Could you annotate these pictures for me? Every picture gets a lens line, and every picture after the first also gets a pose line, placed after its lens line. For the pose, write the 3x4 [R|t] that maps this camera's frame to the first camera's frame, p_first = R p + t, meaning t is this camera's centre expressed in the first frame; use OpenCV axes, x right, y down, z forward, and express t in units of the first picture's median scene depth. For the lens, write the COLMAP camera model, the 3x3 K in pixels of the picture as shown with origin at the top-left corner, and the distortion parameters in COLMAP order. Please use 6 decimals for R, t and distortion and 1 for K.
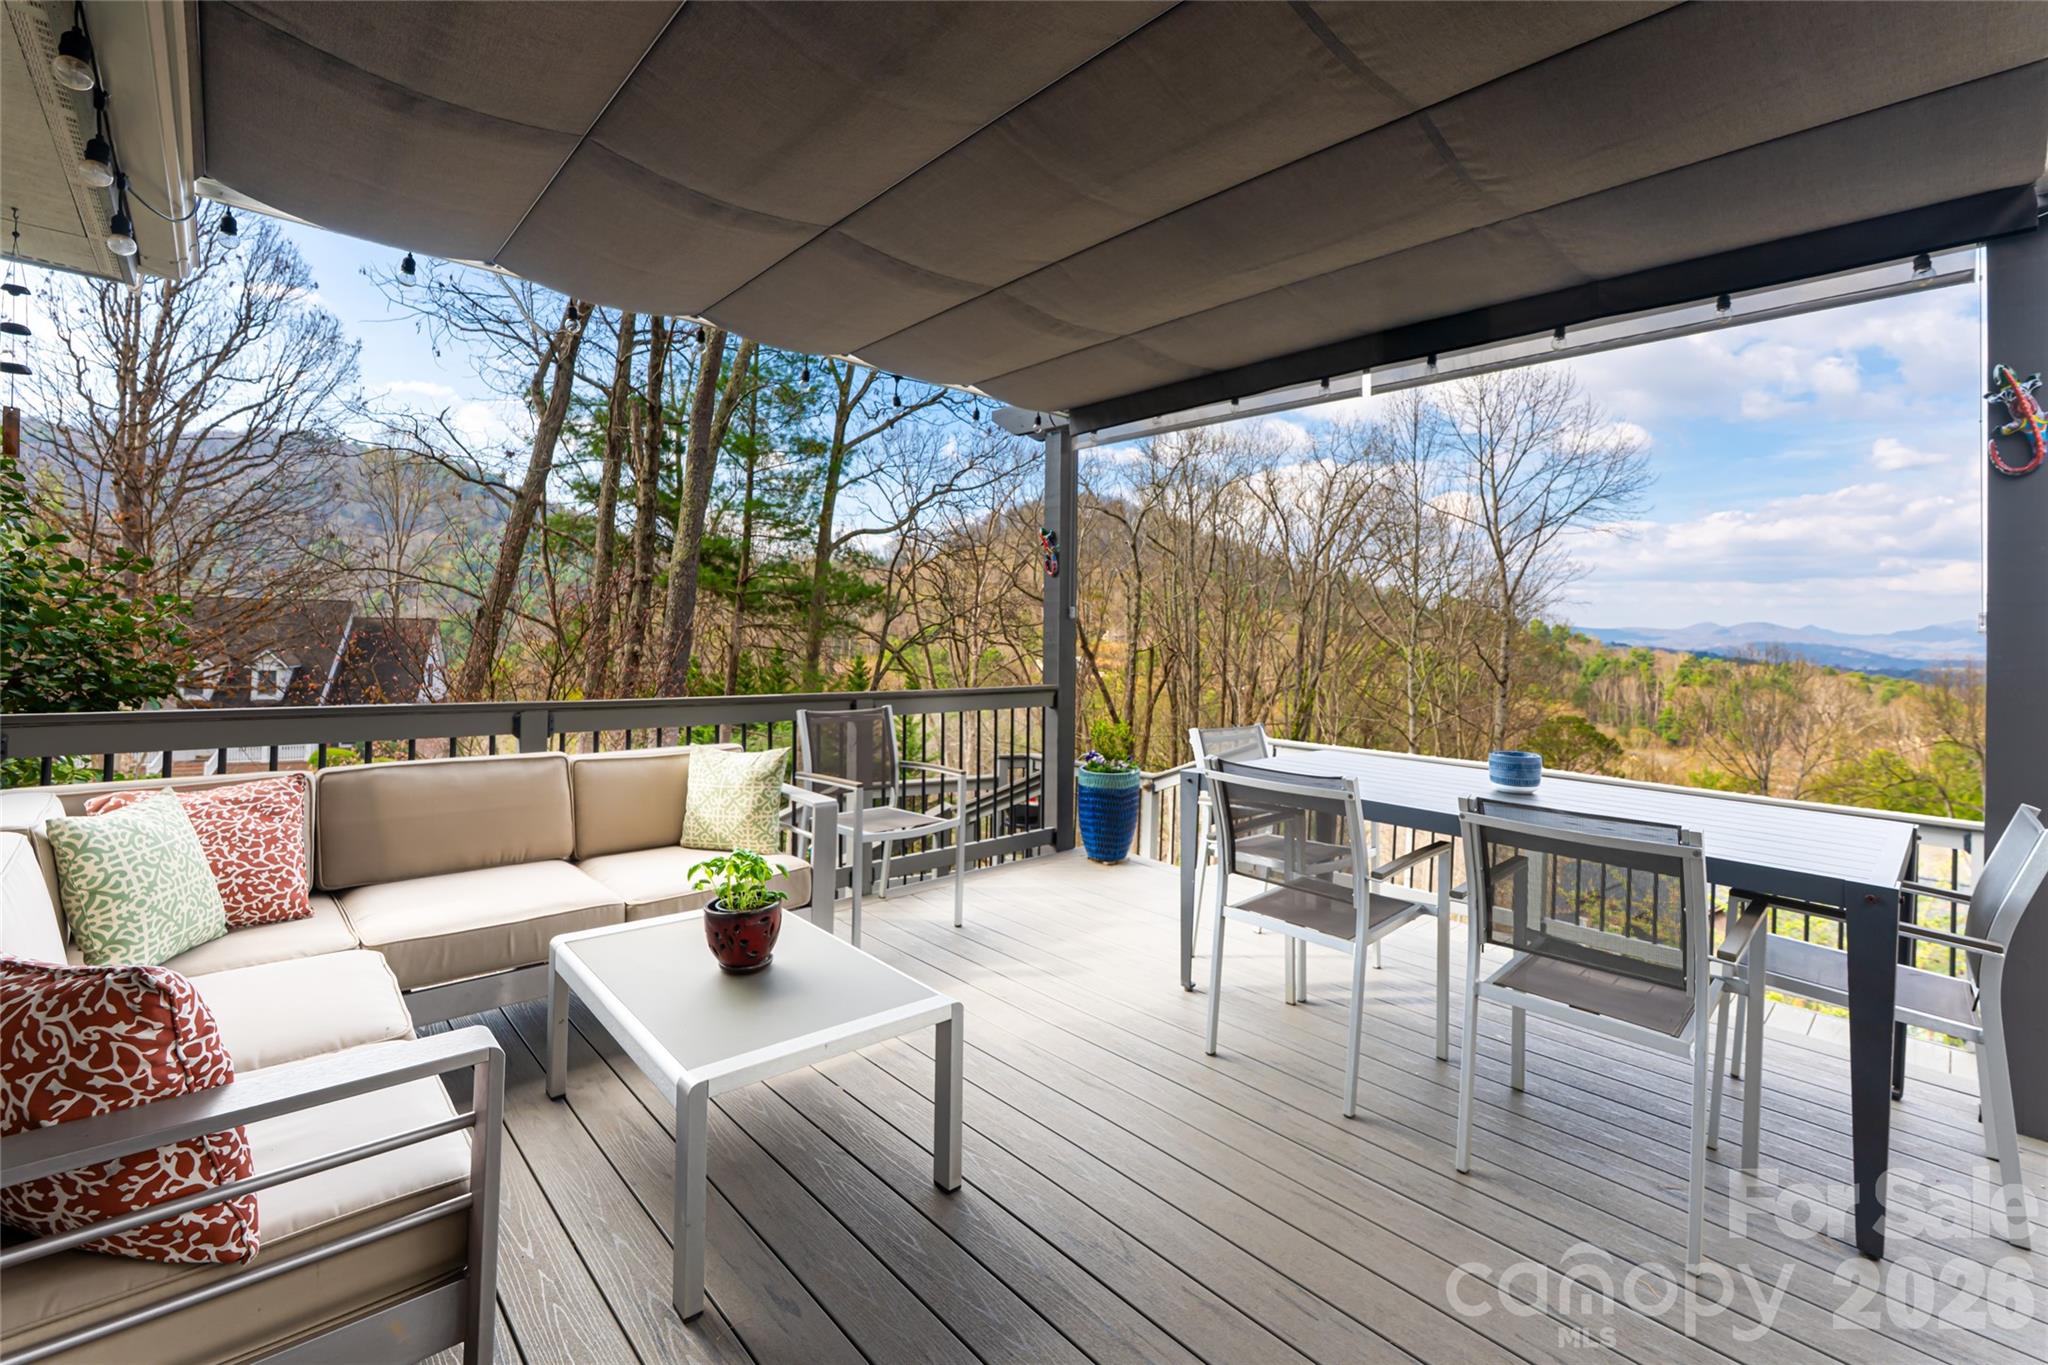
lens RADIAL K [[894.2, 0, 1056.5], [0, 894.2, 641.7], [0, 0, 1]] dist [-0.029670, 0.000183]
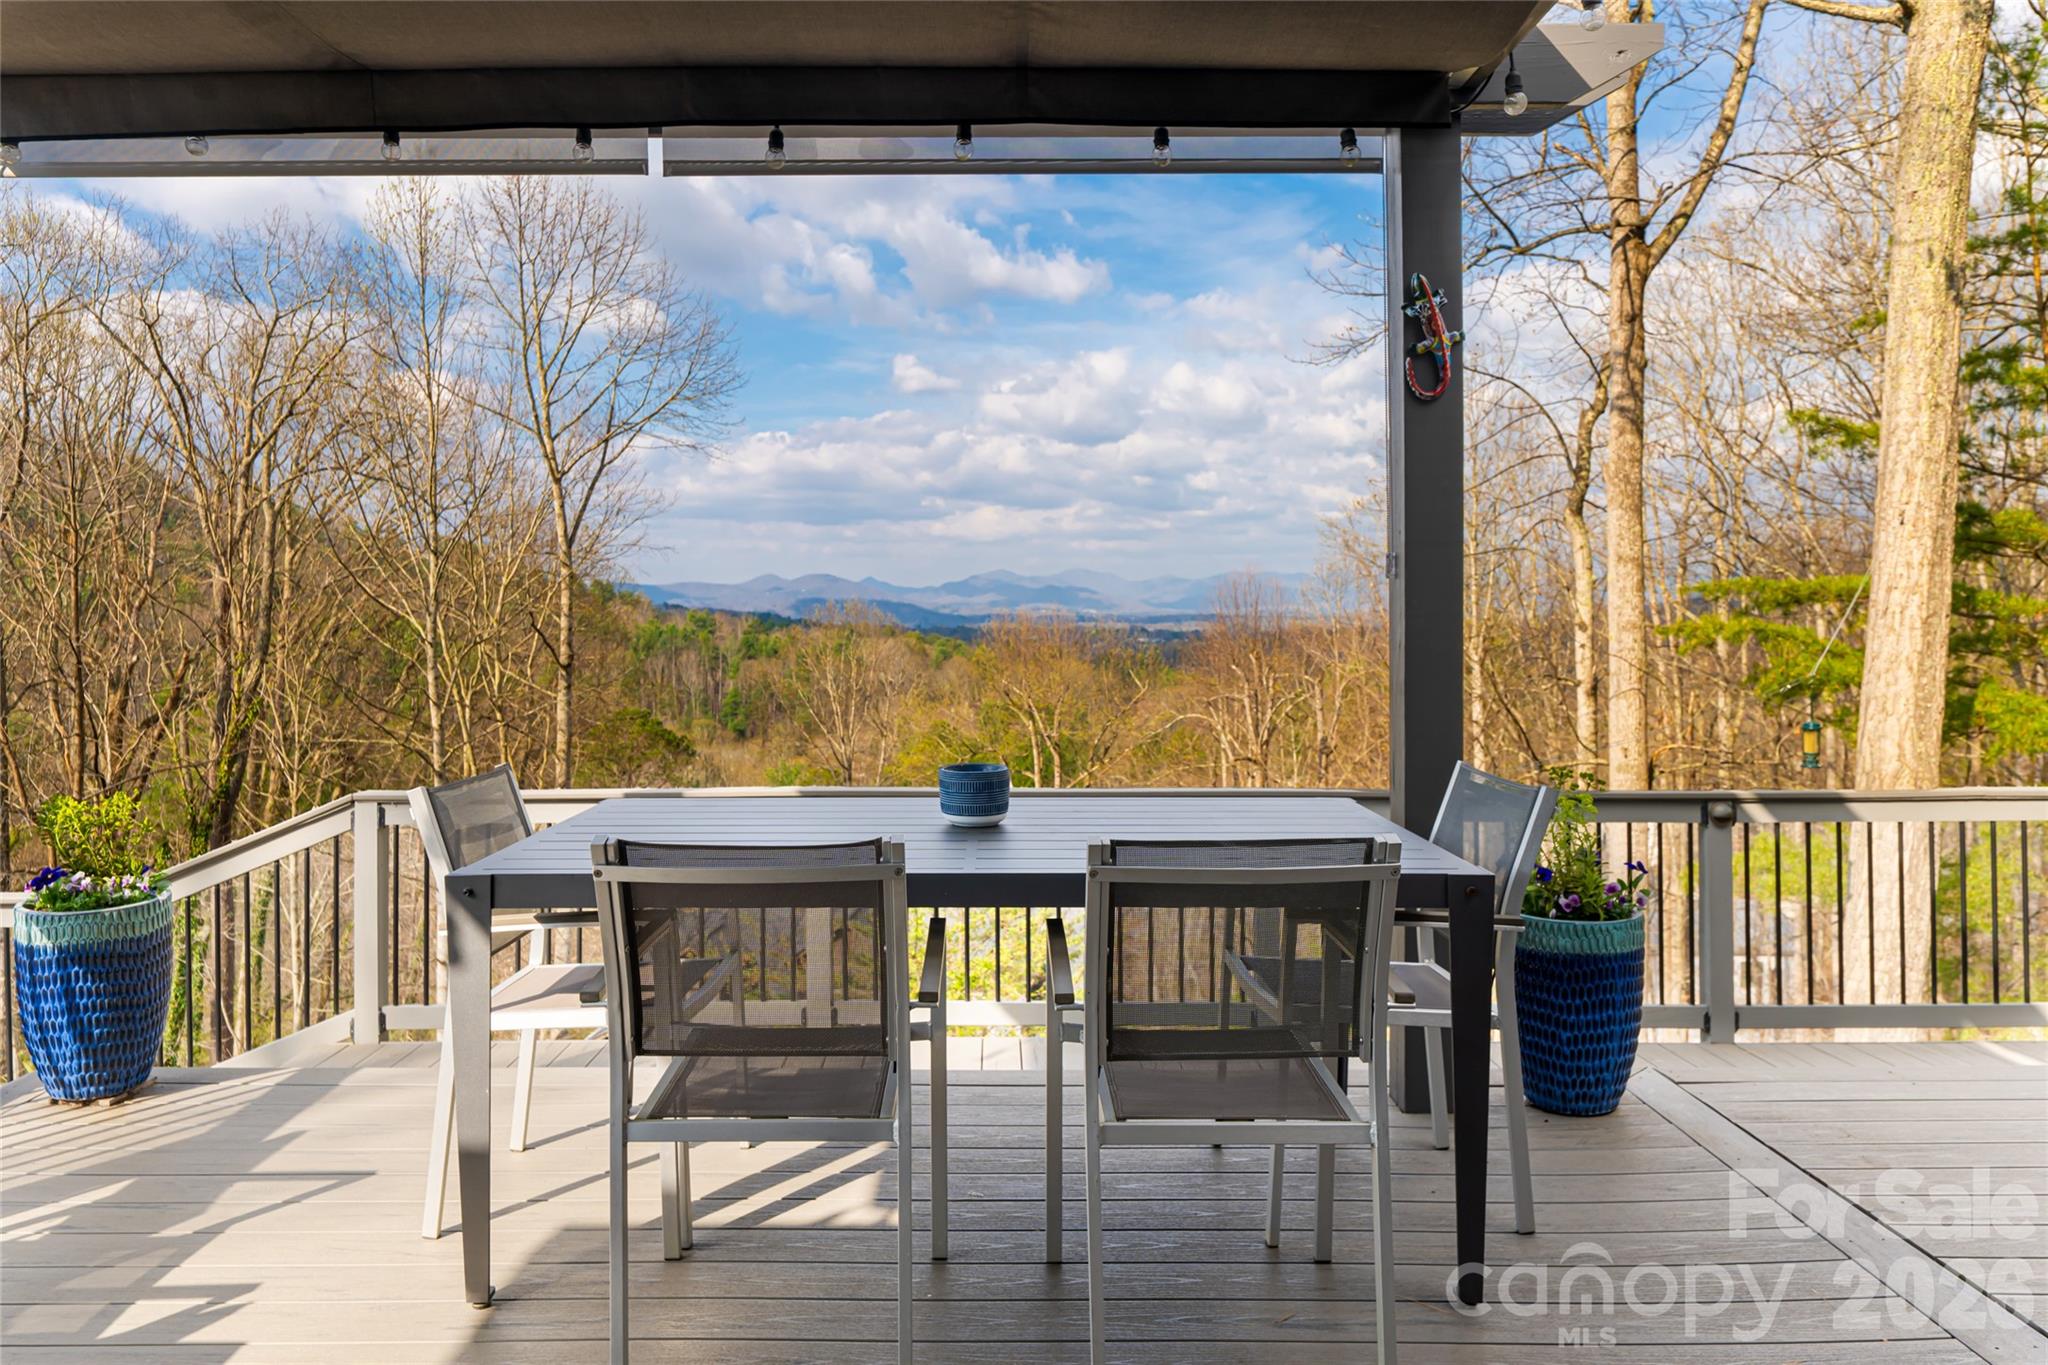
lens RADIAL K [[1387.5, 0, 1023.7], [0, 1387.5, 677.5], [0, 0, 1]] dist [-0.022463, 0.000844]
pose [[0.671415, -0.063036, 0.738396, -0.200773], [0.026586, 0.997783, 0.061005, -0.002290], [-0.740604, -0.021329, 0.671603, 0.260886]]
